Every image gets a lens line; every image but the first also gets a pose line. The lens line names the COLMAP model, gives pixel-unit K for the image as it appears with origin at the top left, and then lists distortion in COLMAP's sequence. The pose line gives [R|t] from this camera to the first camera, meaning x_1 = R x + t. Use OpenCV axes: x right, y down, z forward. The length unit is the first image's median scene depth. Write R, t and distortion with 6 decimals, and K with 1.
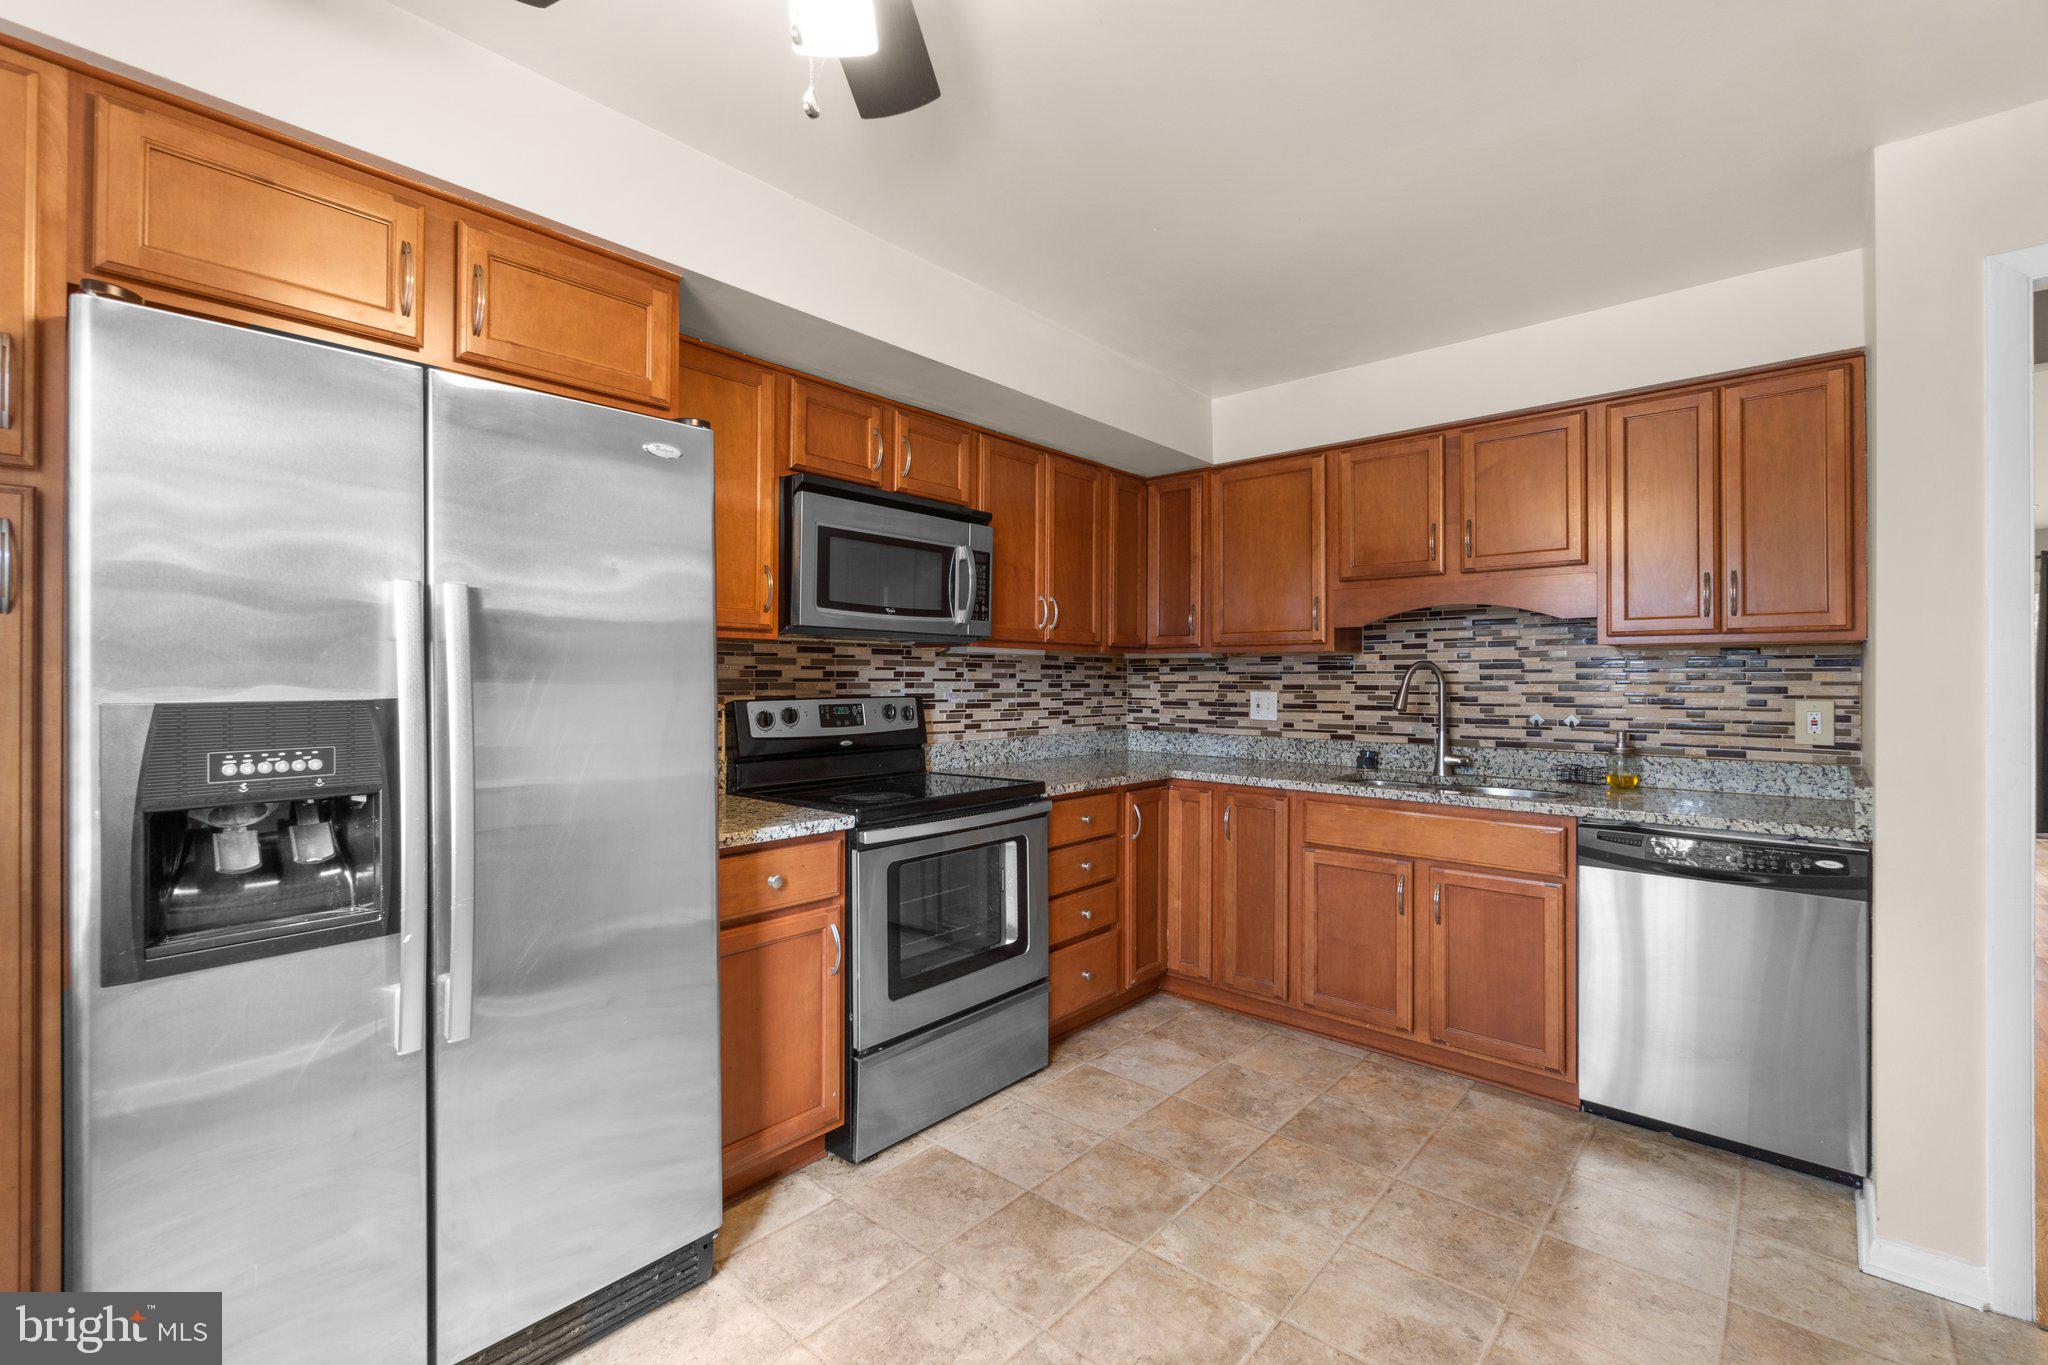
lens RADIAL K [[889.7, 0, 1051.7], [0, 889.7, 675.4], [0, 0, 1]] dist [-0.001335, -0.000595]
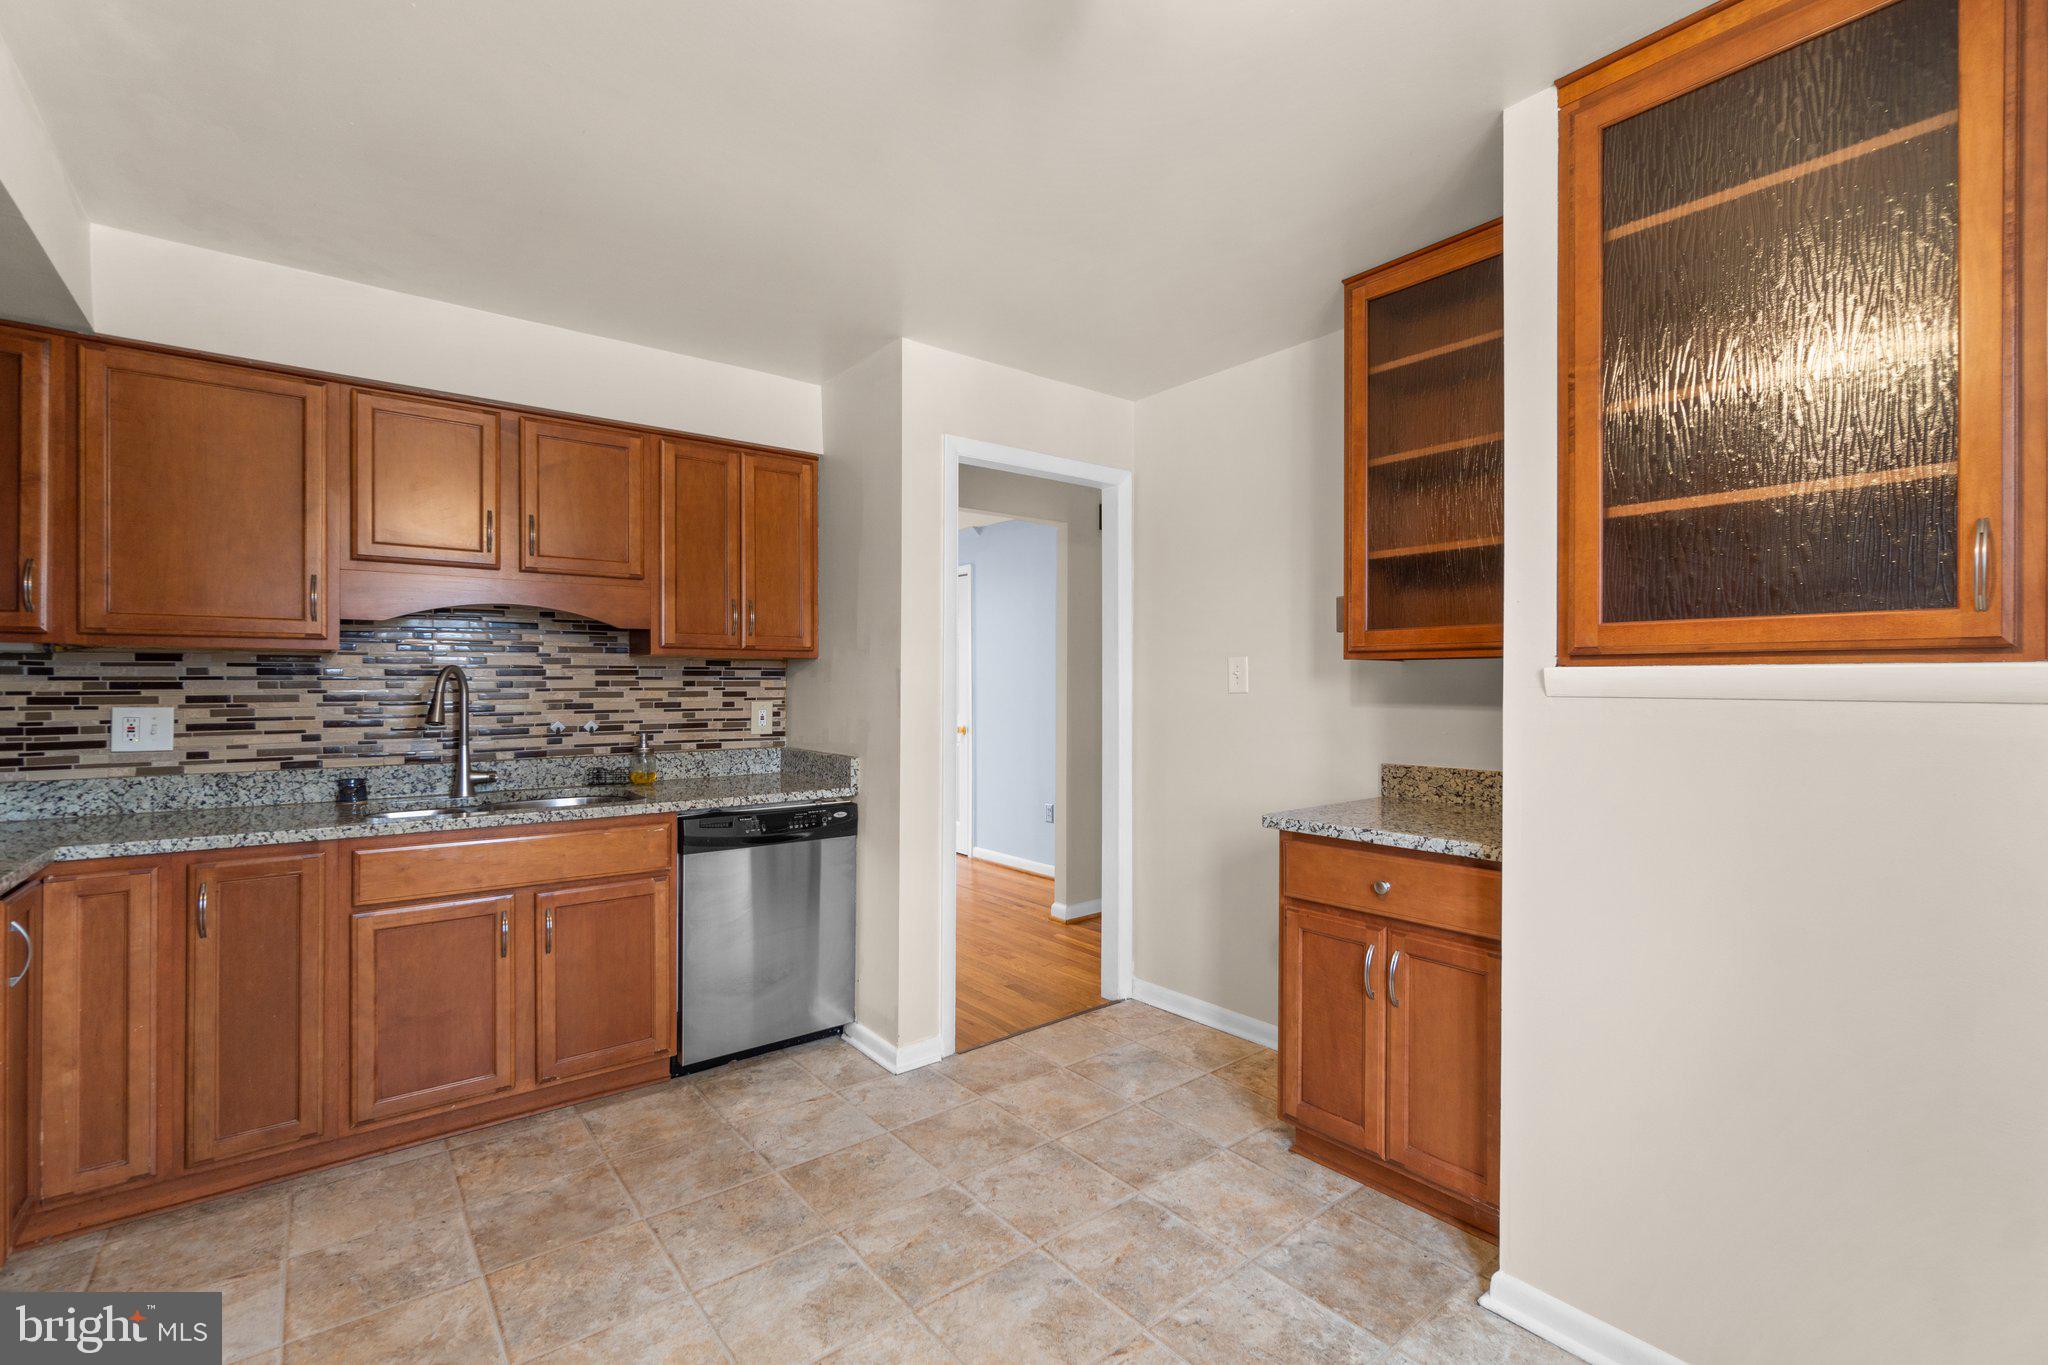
lens RADIAL K [[889.7, 0, 968.3], [0, 889.7, 688.6], [0, 0, 1]] dist [-0.001335, -0.000595]
pose [[0.205487, -0.004935, 0.978647, -0.341109], [0.000309, 0.999988, 0.004978, 0.002052], [-0.978660, -0.000720, 0.205486, 0.353602]]
